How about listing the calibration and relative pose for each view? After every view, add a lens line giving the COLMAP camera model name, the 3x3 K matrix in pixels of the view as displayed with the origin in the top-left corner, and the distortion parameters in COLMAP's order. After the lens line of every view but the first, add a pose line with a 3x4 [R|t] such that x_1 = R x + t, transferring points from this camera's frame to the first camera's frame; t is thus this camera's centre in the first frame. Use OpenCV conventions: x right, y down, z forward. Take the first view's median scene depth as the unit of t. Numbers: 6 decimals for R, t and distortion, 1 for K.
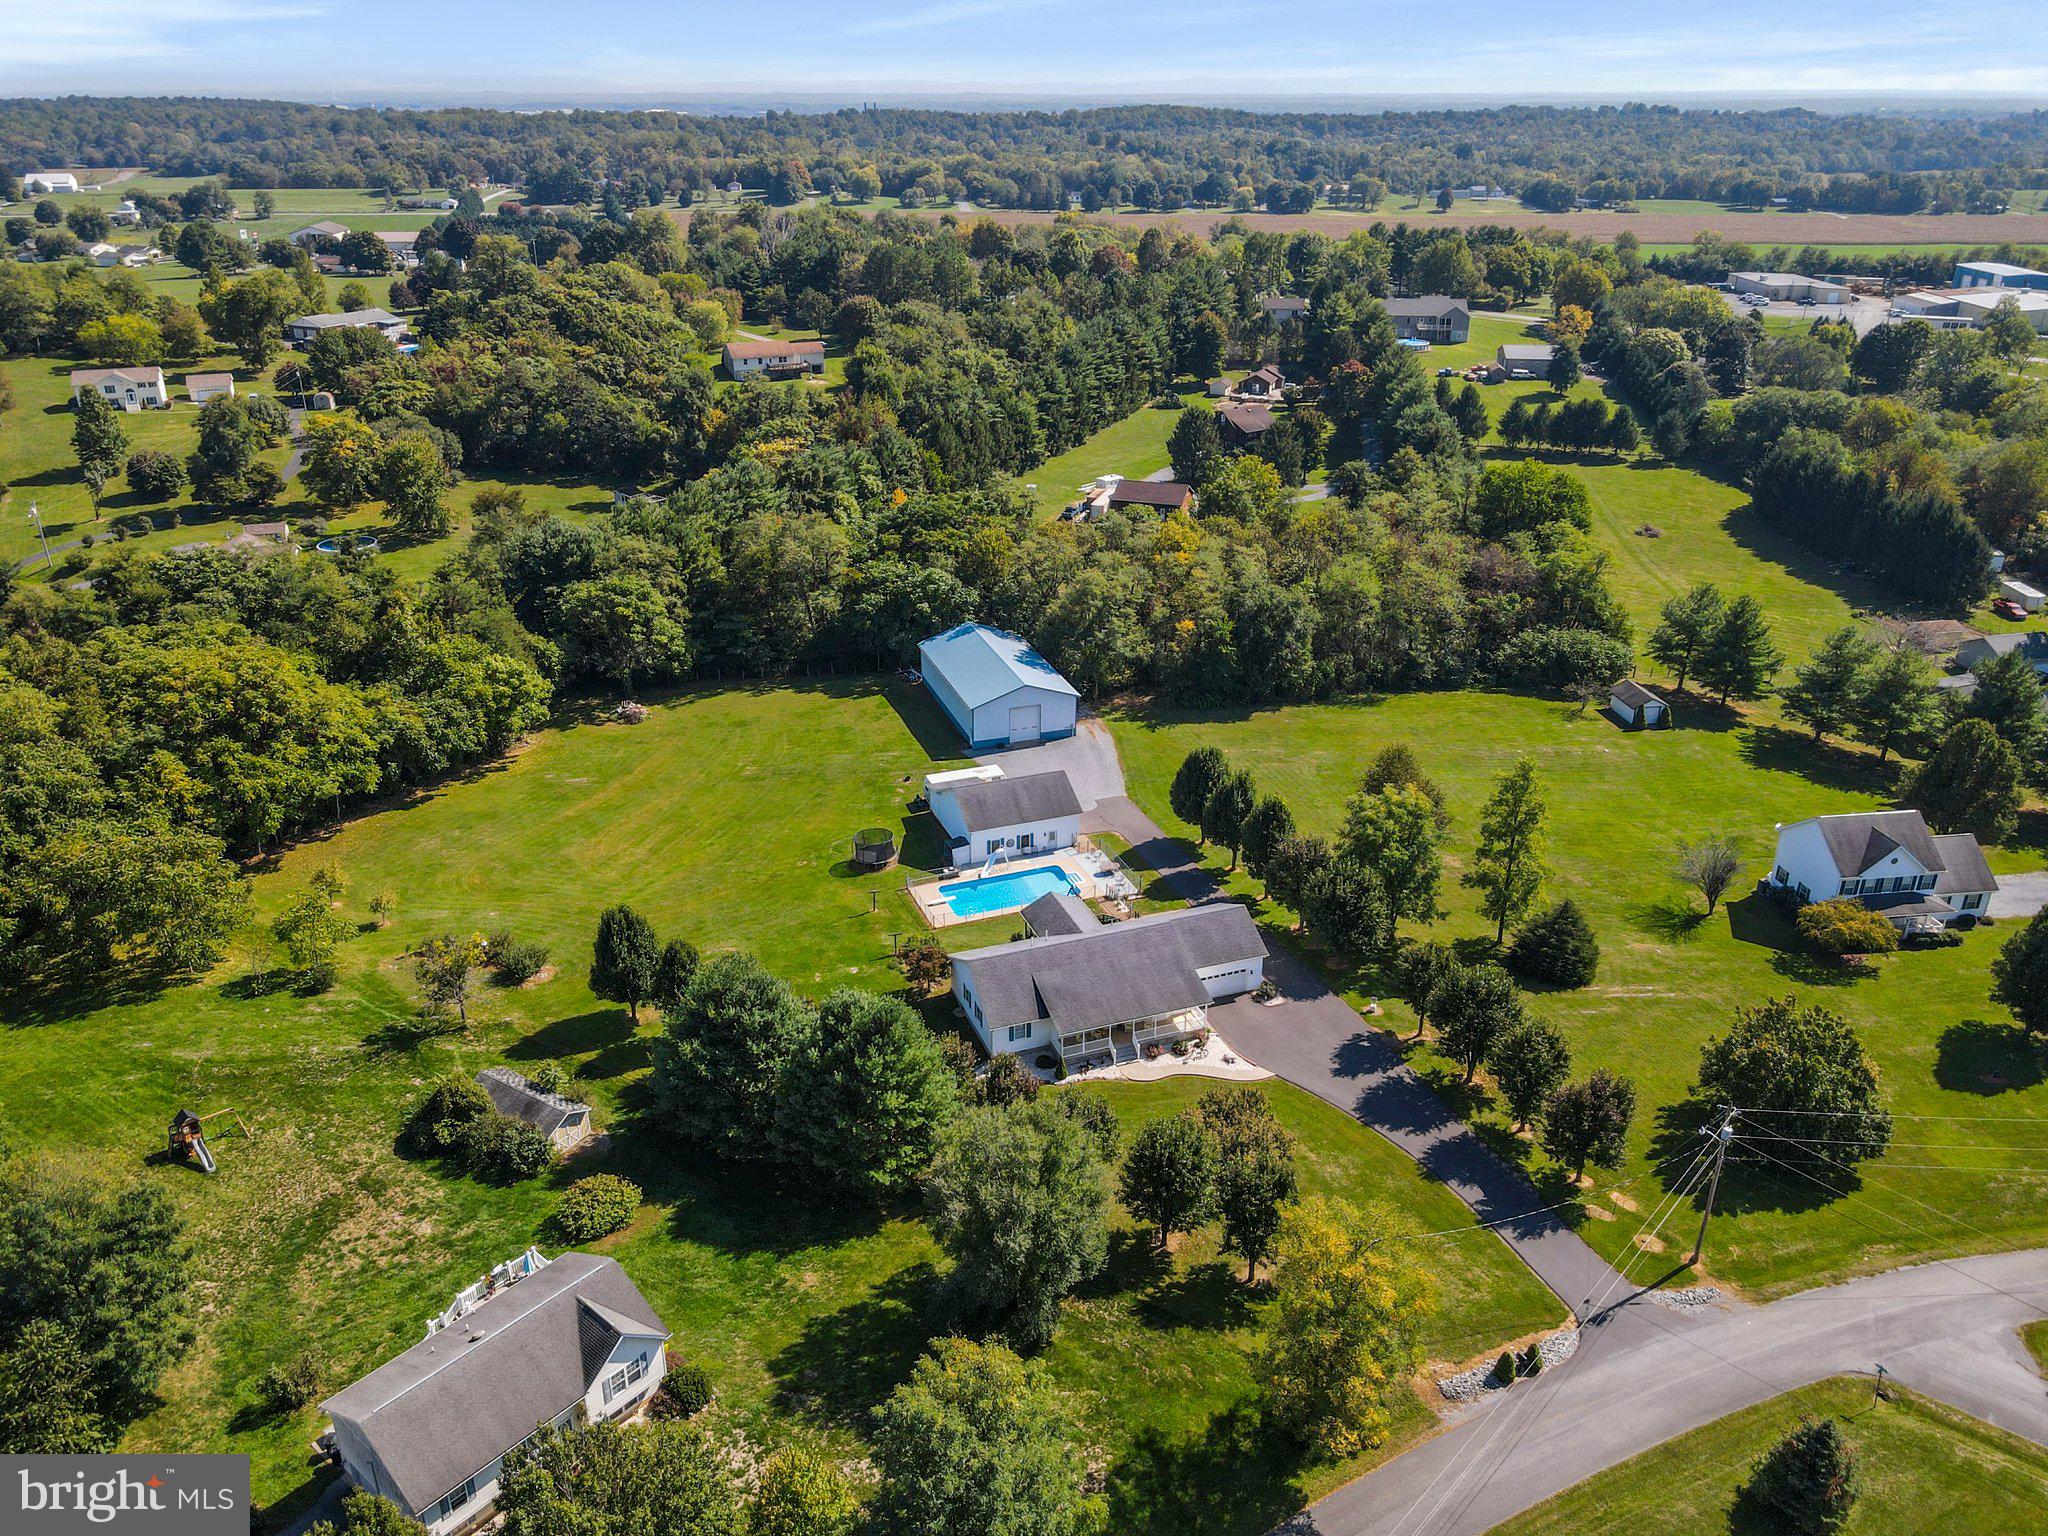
lens RADIAL K [[1500.1, 0, 1024.0], [0, 1500.1, 764.2], [0, 0, 1]] dist [0.012471, 0.014041]
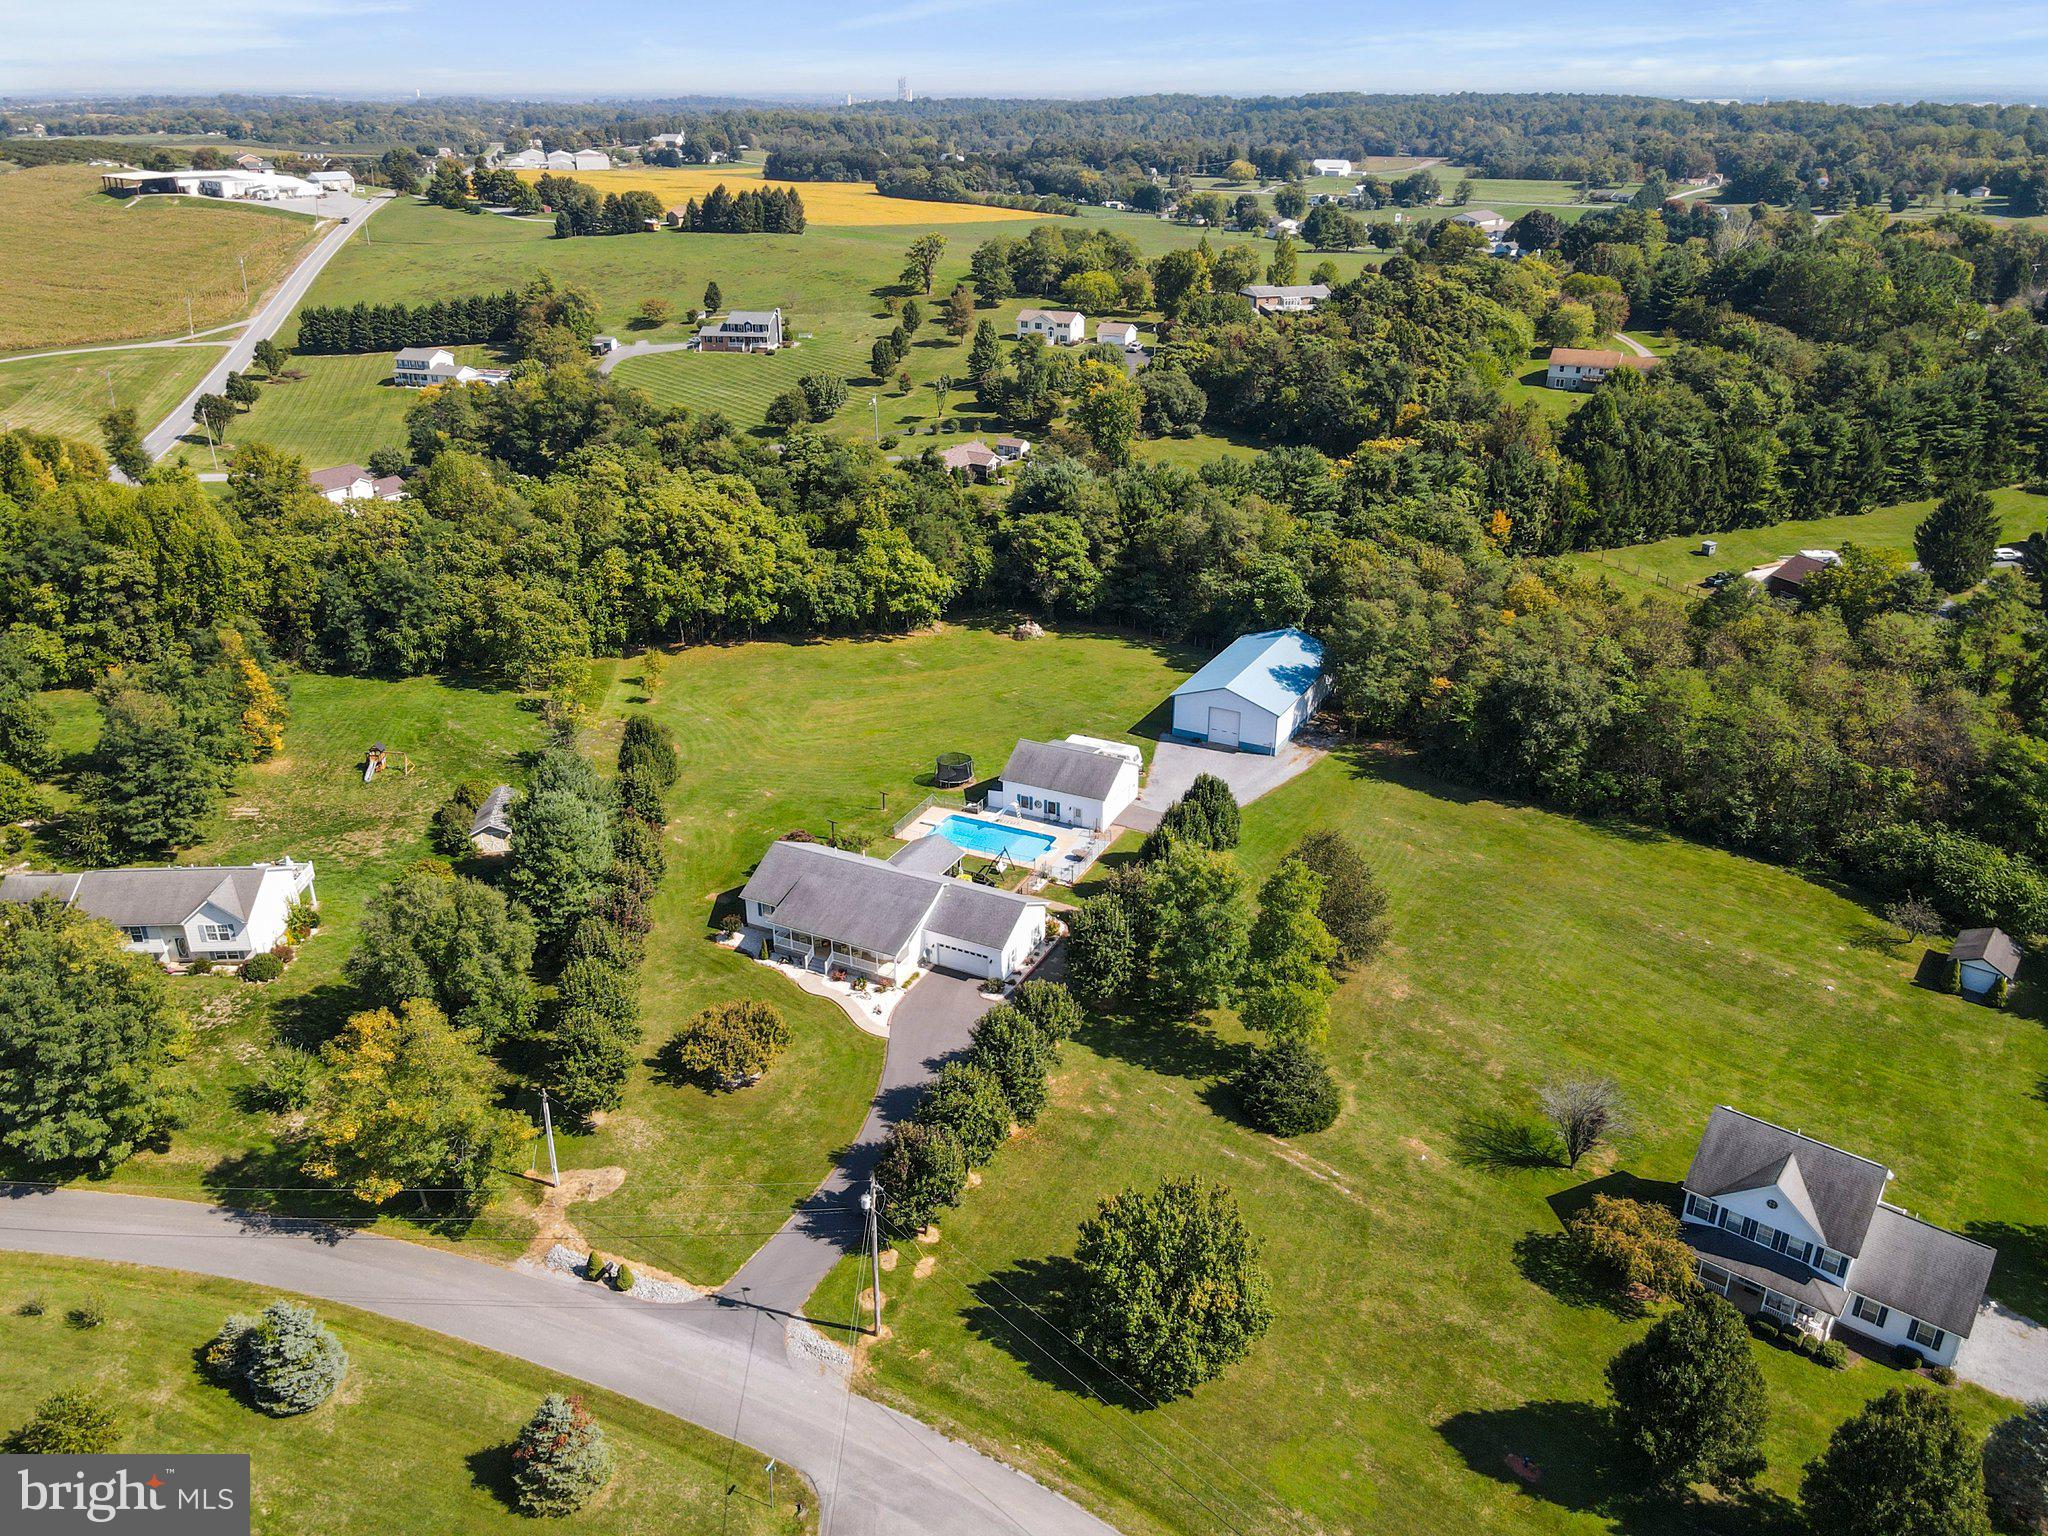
lens RADIAL K [[1500.1, 0, 1020.4], [0, 1500.1, 755.2], [0, 0, 1]] dist [0.012471, 0.014041]
pose [[0.682517, 0.297445, -0.667605, 0.677779], [-0.298599, 0.947211, 0.116751, -0.099688], [0.667090, 0.119661, 0.735304, 0.213809]]
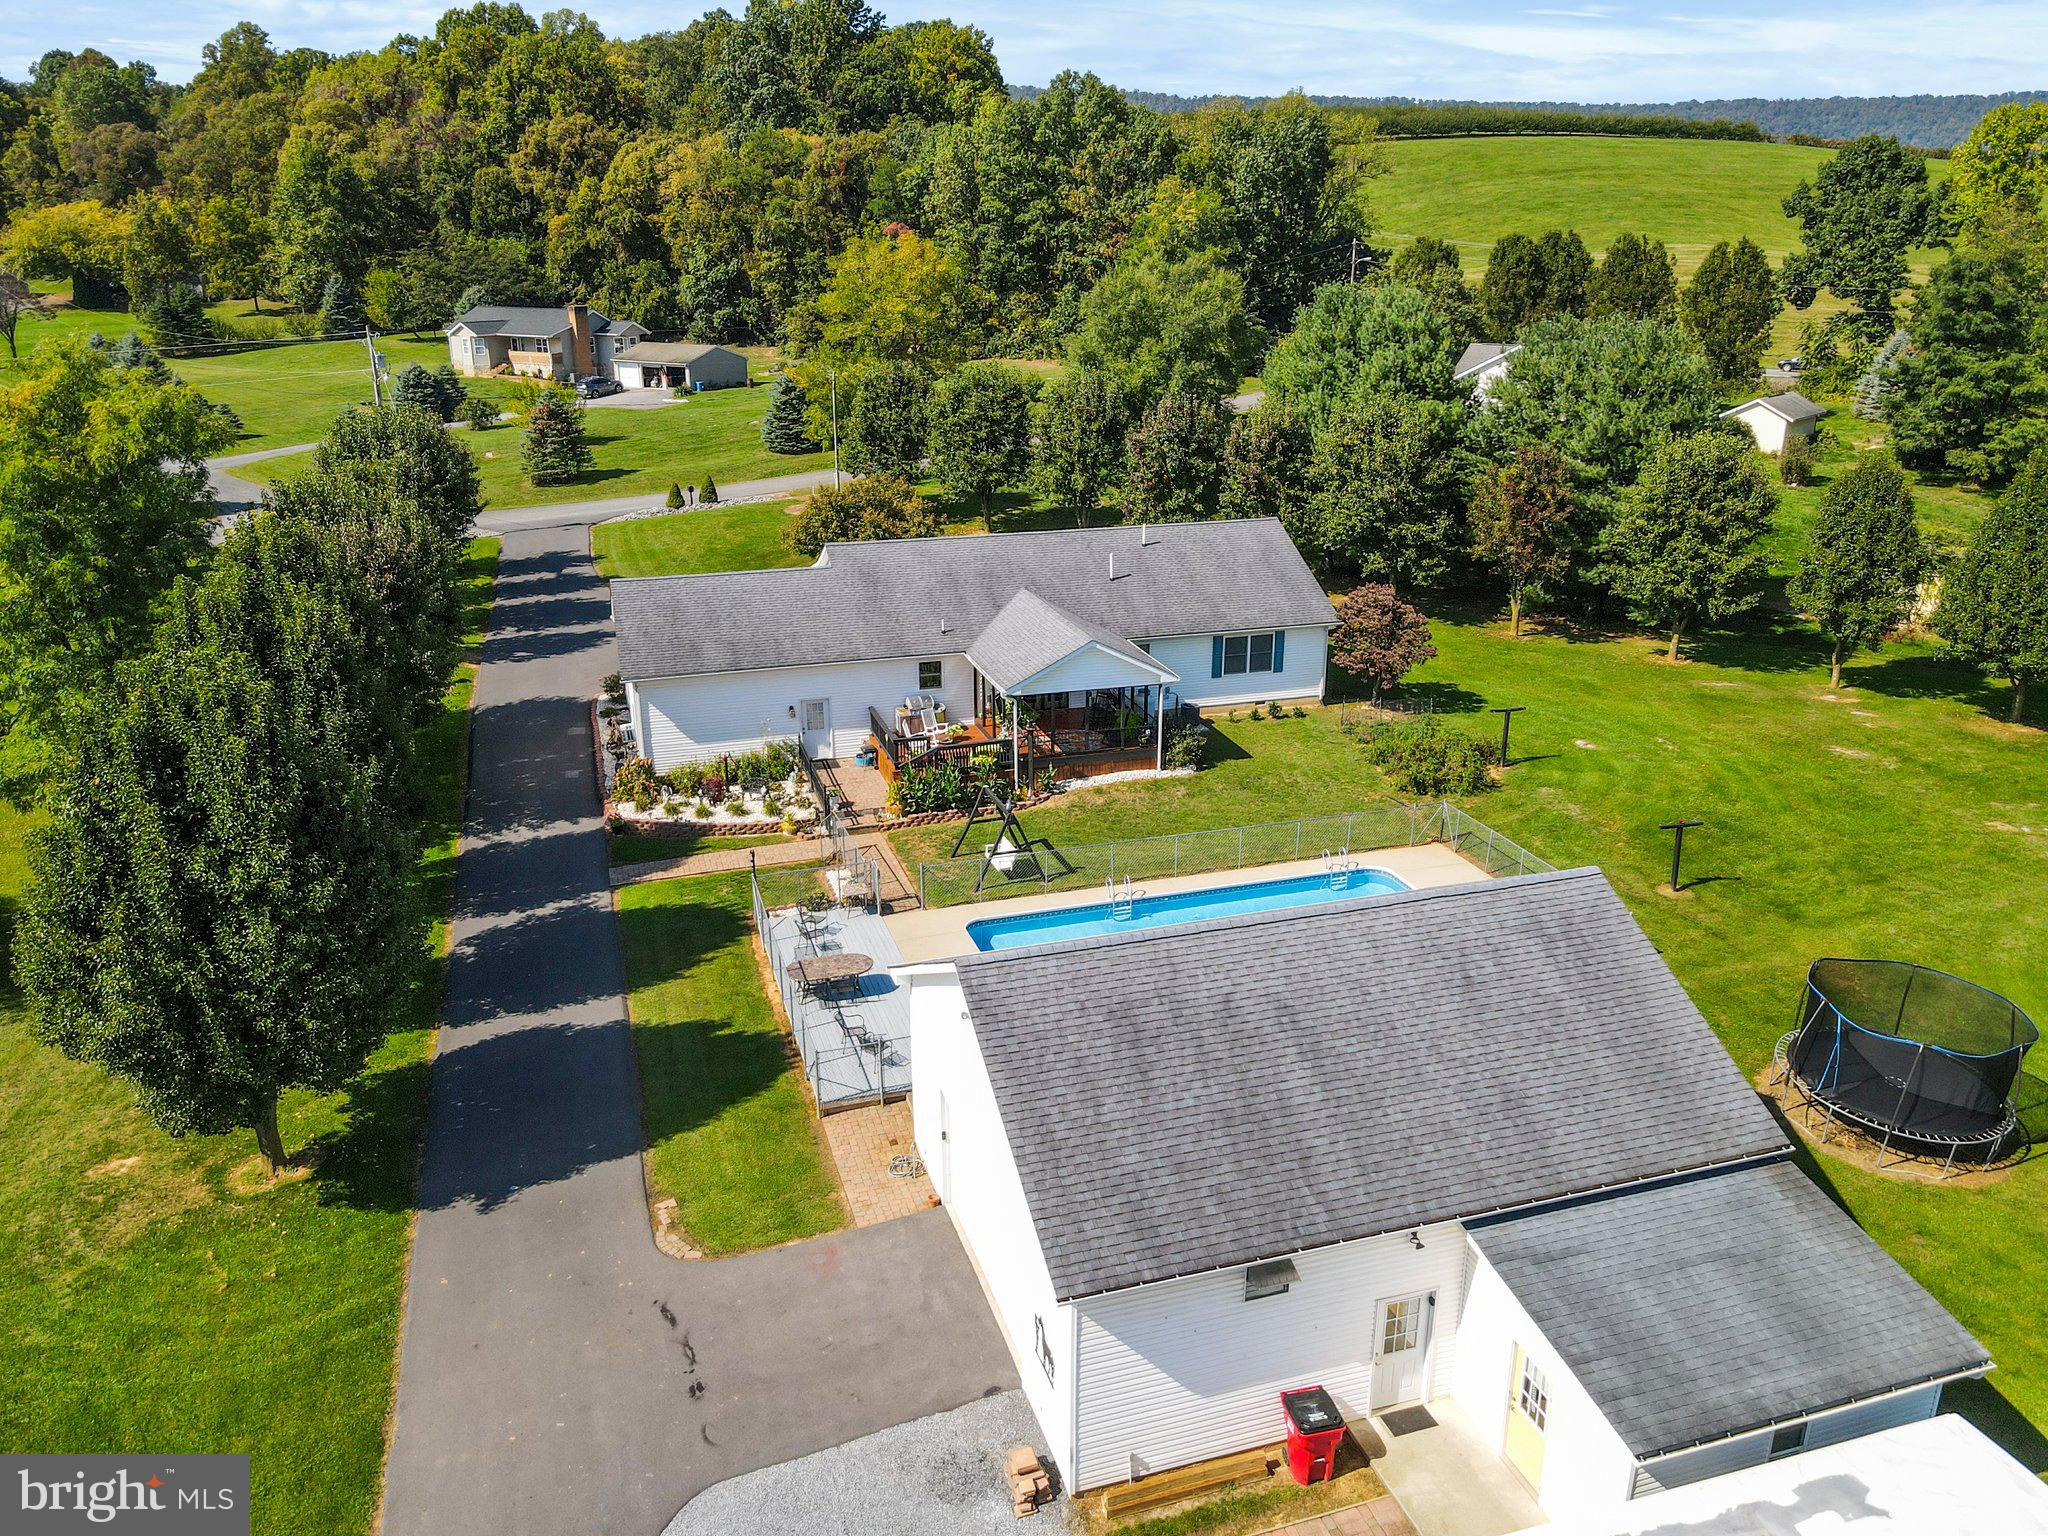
lens RADIAL K [[1500.1, 0, 1030.3], [0, 1500.1, 761.3], [0, 0, 1]] dist [0.012471, 0.014041]
pose [[-0.998247, -0.018694, 0.056151, 0.011048], [0.025012, 0.726626, 0.686578, -0.122318], [-0.053636, 0.686779, -0.724885, 1.136613]]
